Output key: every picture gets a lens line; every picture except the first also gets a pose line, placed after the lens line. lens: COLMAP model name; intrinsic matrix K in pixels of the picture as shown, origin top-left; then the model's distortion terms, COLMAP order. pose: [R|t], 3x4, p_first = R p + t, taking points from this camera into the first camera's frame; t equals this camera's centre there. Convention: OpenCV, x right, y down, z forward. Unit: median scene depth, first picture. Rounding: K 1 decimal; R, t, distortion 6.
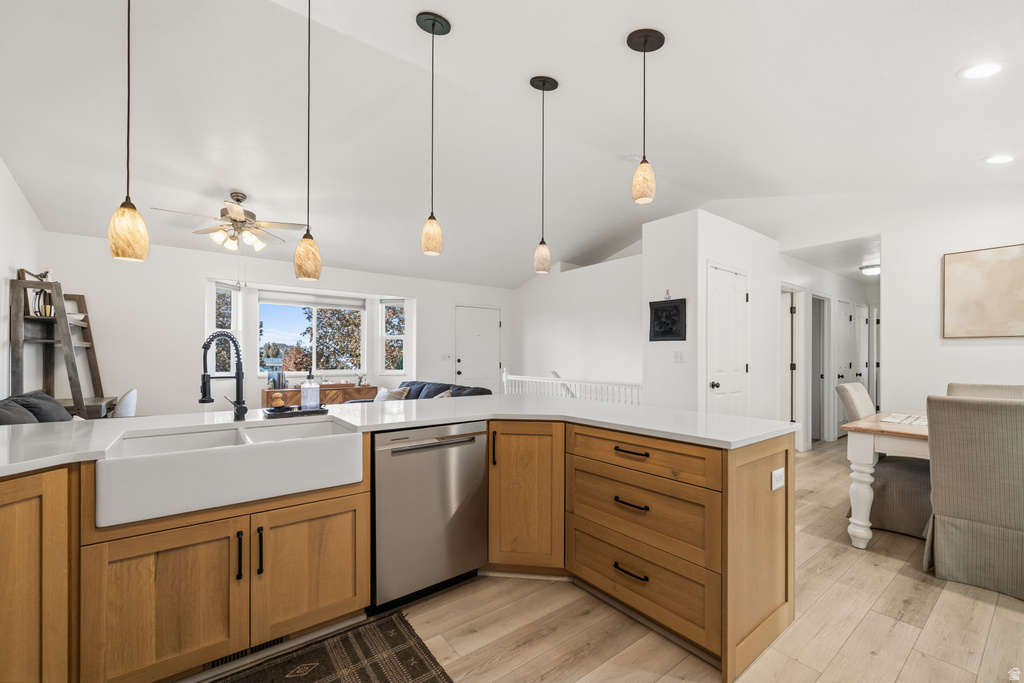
lens RADIAL K [[416.4, 0, 512.6], [0, 416.4, 356.0], [0, 0, 1]] dist [-0.002112, -0.000054]
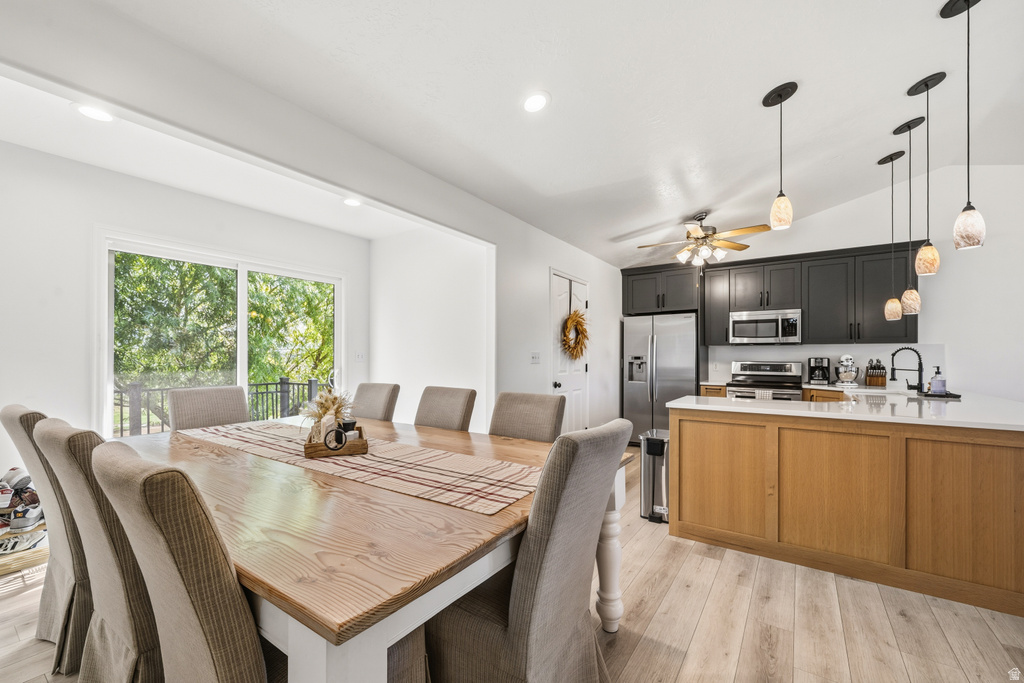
lens RADIAL K [[416.4, 0, 505.9], [0, 416.4, 354.6], [0, 0, 1]] dist [-0.002112, -0.000054]
pose [[-0.953205, -0.008188, -0.302214, 0.855170], [-0.005444, 0.999936, -0.009922, 0.004355], [0.302276, -0.007812, -0.953188, 1.137464]]
